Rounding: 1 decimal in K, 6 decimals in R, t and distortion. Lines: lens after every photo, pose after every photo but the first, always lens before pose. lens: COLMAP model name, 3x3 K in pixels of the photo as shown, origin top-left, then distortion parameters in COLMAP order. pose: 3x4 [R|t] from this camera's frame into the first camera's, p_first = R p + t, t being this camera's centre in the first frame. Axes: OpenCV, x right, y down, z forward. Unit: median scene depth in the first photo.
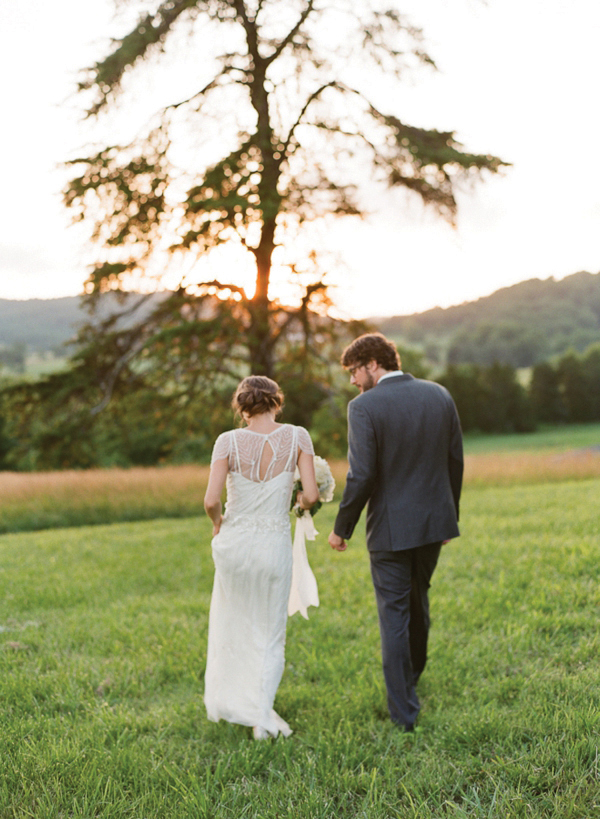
lens RADIAL K [[1210.3, 0, 300.0], [0, 1210.3, 409.5], [0, 0, 1]] dist [-0.057235, -0.174381]
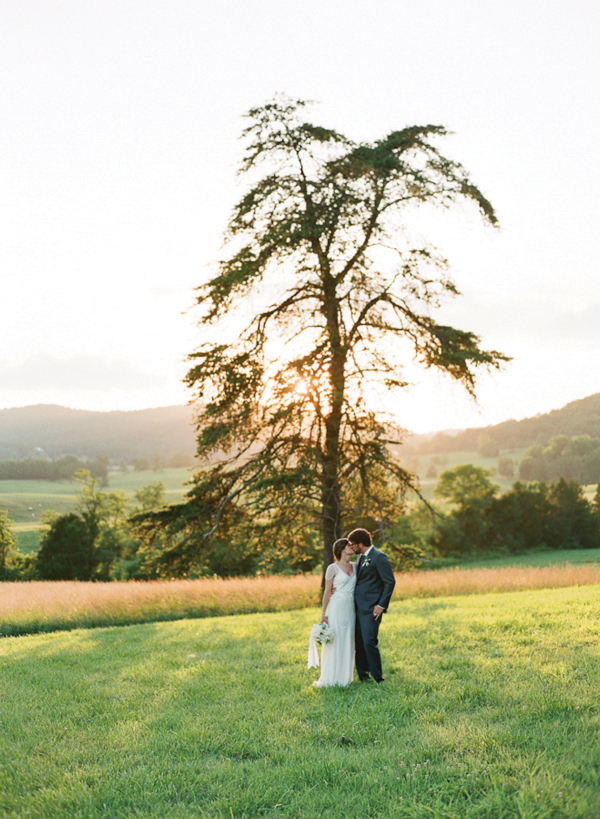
lens RADIAL K [[1210.3, 0, 300.0], [0, 1210.3, 409.5], [0, 0, 1]] dist [-0.057235, -0.174381]
pose [[0.997947, 0.000065, -0.064044, 0.020095], [-0.005938, 0.995786, -0.091513, -0.016088], [0.063768, 0.091705, 0.993742, -0.351711]]
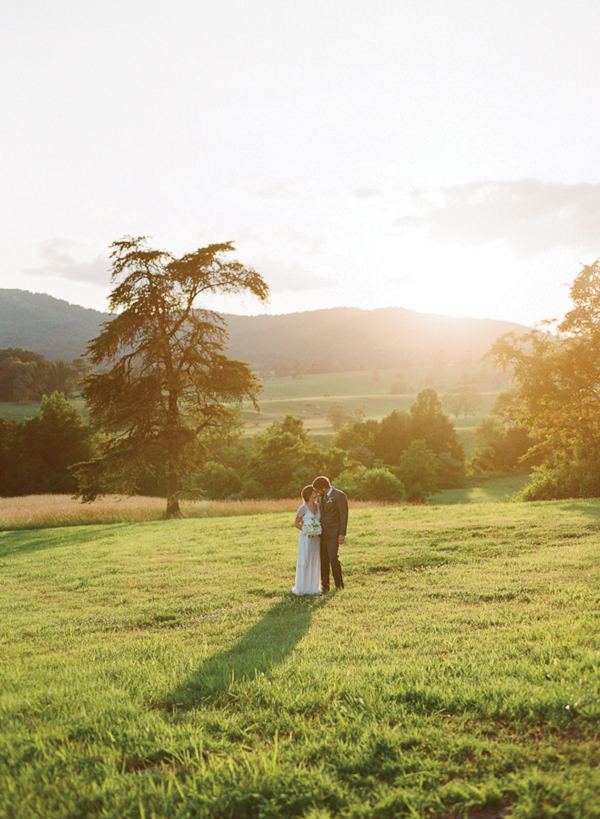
lens RADIAL K [[1210.3, 0, 300.0], [0, 1210.3, 409.5], [0, 0, 1]] dist [-0.057235, -0.174381]
pose [[0.982728, 0.010185, -0.184775, 0.661019], [-0.012361, 0.999867, -0.010632, -0.118151], [0.184642, 0.012732, 0.982723, -1.282690]]
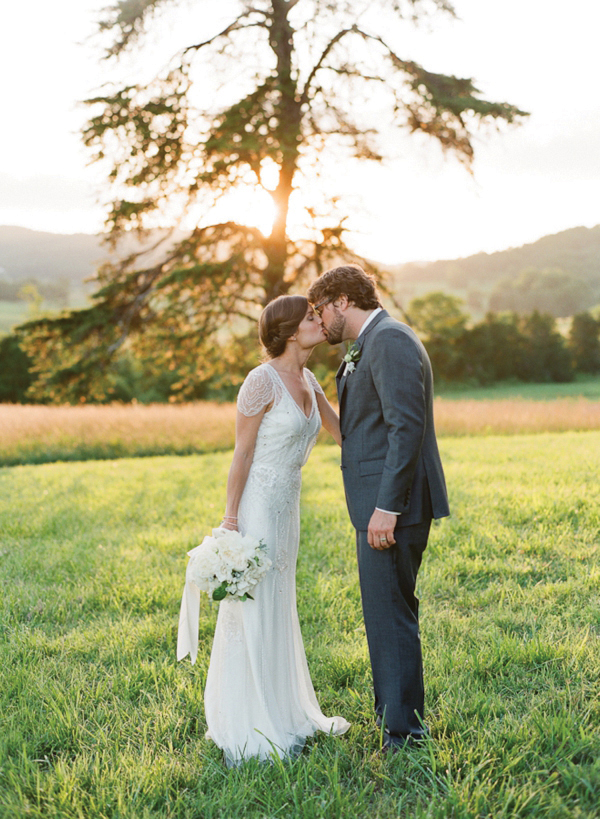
lens RADIAL K [[1210.3, 0, 300.0], [0, 1210.3, 409.5], [0, 0, 1]] dist [-0.057235, -0.174381]
pose [[0.998935, 0.030899, -0.034259, 0.025895], [-0.029205, 0.998376, 0.048908, -0.001798], [0.035714, -0.047855, 0.998216, -0.010855]]
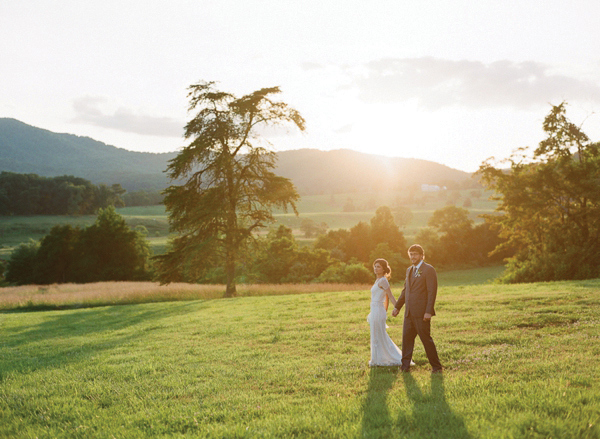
lens RADIAL K [[886.6, 0, 300.0], [0, 886.6, 219.5], [0, 0, 1]] dist [-0.057235, -0.174381]
pose [[0.987623, 0.016659, -0.155958, 0.504286], [-0.019268, 0.999698, -0.015233, -0.094145], [0.155657, 0.018050, 0.987646, -1.220950]]
